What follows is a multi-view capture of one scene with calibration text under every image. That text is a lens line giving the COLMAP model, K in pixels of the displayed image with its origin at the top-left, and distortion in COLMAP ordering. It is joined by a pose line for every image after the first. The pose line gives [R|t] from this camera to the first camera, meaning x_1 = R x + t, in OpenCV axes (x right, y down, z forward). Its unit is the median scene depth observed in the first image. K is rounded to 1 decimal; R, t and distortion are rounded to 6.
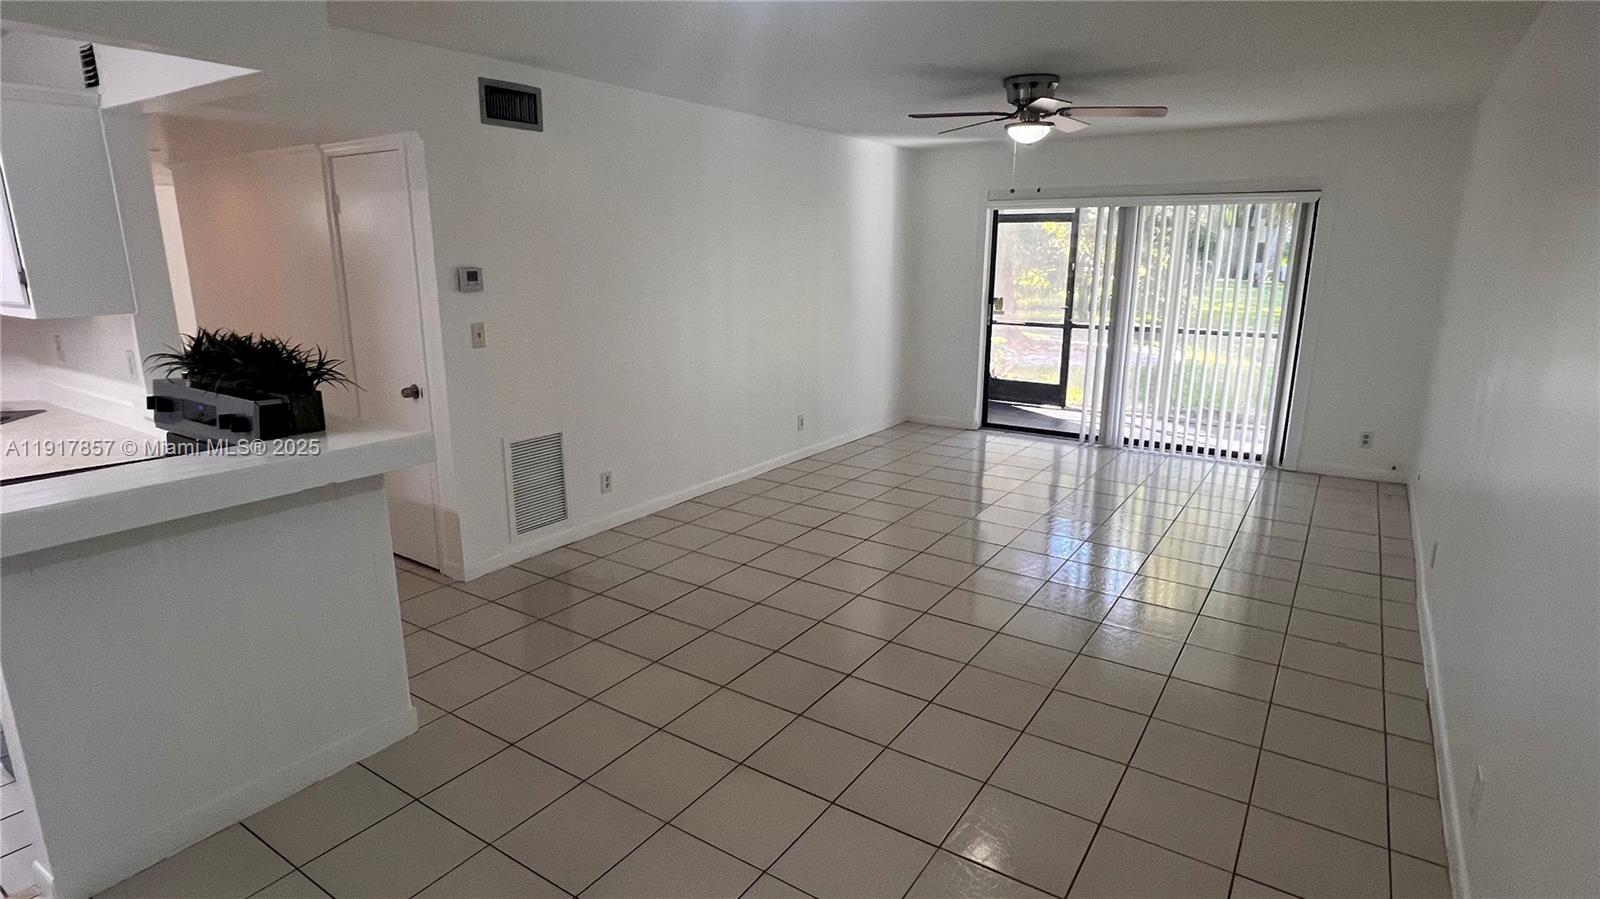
lens RADIAL K [[834.9, 0, 793.6], [0, 834.9, 443.5], [0, 0, 1]] dist [-0.002593, 0.000412]
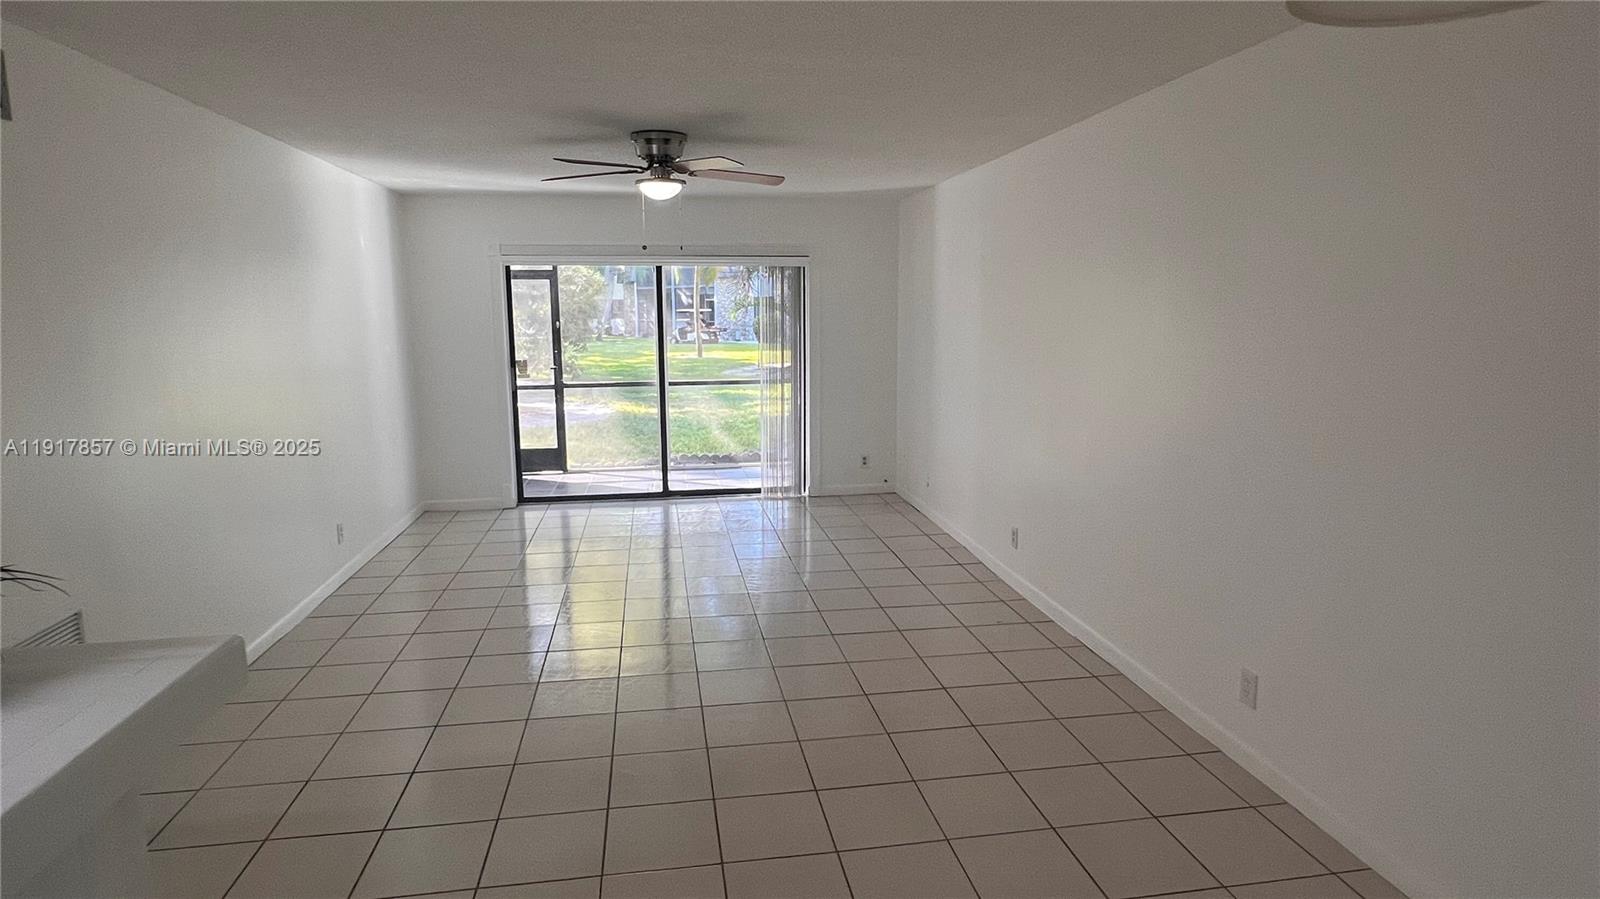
lens RADIAL K [[871.9, 0, 795.4], [0, 871.9, 450.1], [0, 0, 1]] dist [-0.004844, -0.000170]
pose [[0.727682, -0.117023, 0.675859, -0.331233], [0.161204, 0.986918, -0.002683, -0.045953], [-0.666703, 0.110903, 0.737027, 0.185478]]
